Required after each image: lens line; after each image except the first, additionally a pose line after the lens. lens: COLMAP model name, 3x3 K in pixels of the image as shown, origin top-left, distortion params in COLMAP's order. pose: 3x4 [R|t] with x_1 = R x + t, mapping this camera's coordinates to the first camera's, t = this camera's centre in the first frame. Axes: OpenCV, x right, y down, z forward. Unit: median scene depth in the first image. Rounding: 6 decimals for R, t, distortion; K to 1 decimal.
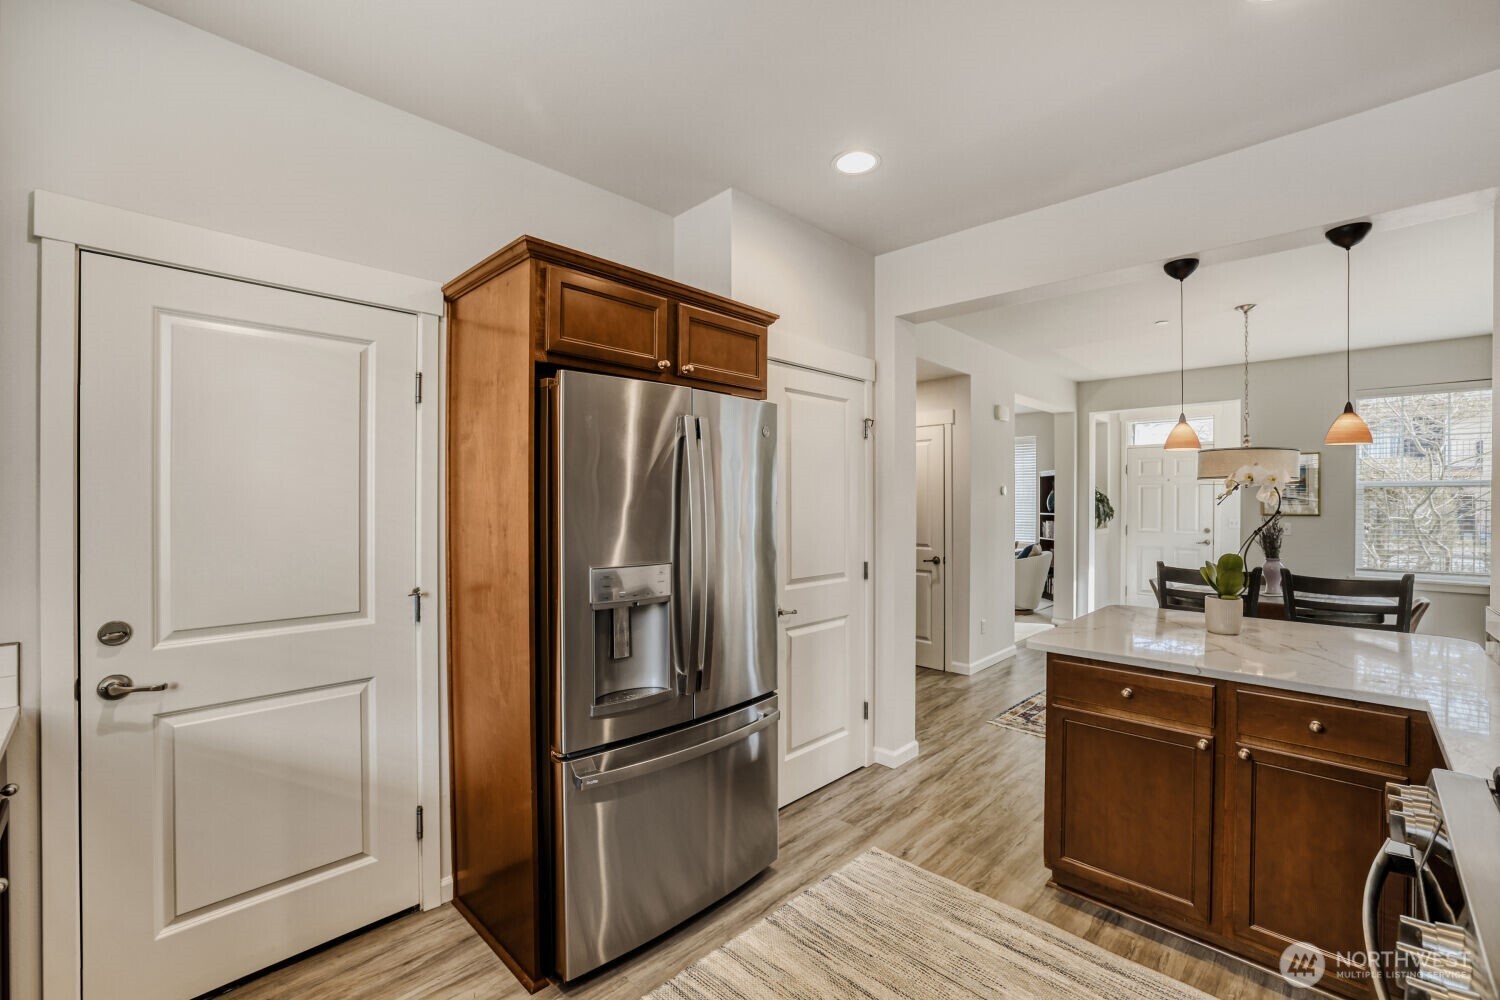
lens RADIAL K [[651.7, 0, 752.9], [0, 651.7, 501.4], [0, 0, 1]] dist [-0.030511, 0.009958]
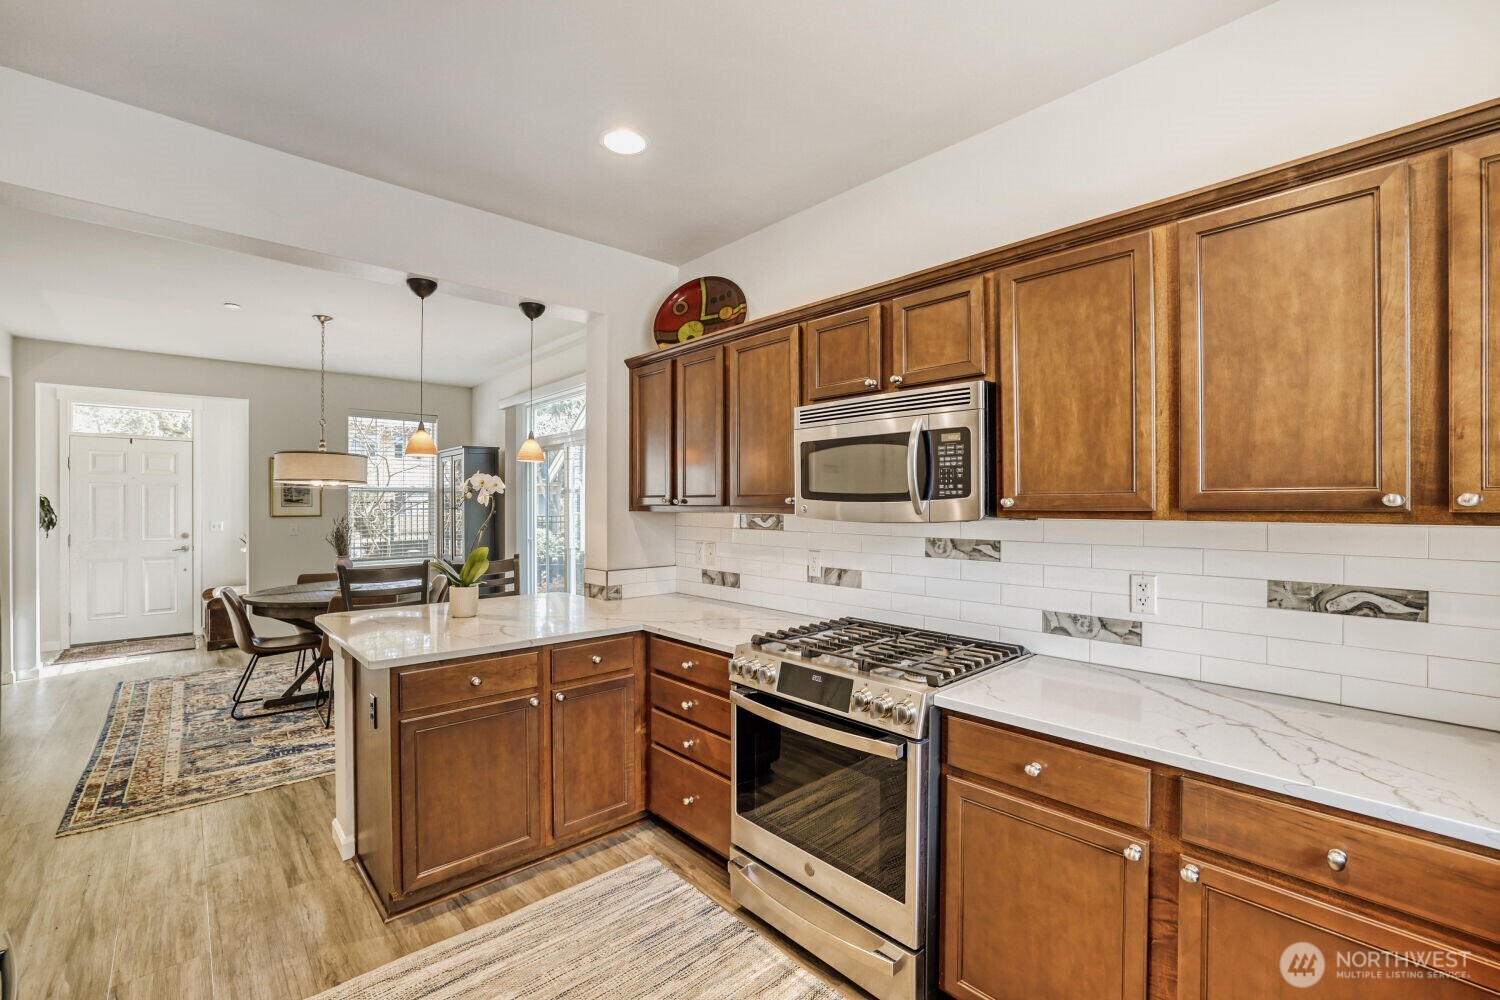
lens RADIAL K [[651.7, 0, 752.9], [0, 651.7, 501.4], [0, 0, 1]] dist [-0.030511, 0.009958]
pose [[0.061329, -0.001910, 0.998116, -0.348428], [0.004126, 0.999990, 0.001660, -0.002611], [-0.998109, 0.004016, 0.061336, 0.348250]]
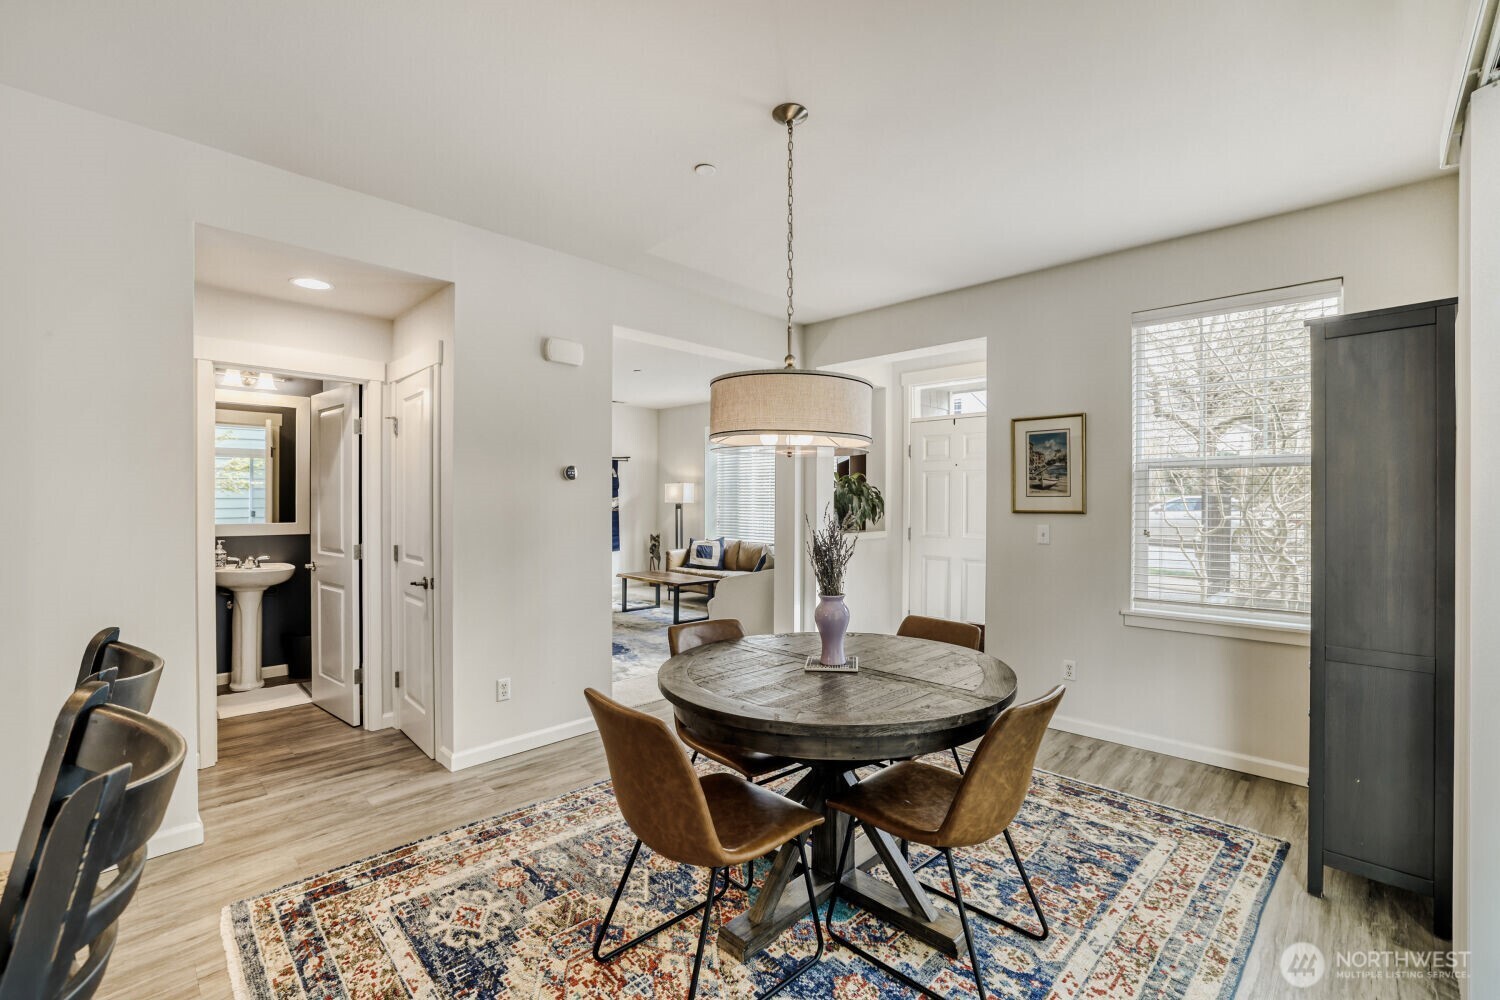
lens RADIAL K [[651.7, 0, 752.9], [0, 651.7, 501.4], [0, 0, 1]] dist [-0.030511, 0.009958]
pose [[0.999930, 0.000492, -0.011857, 1.118425], [-0.000471, 0.999998, 0.001790, 0.019680], [0.011858, -0.001784, 0.999928, 0.702194]]
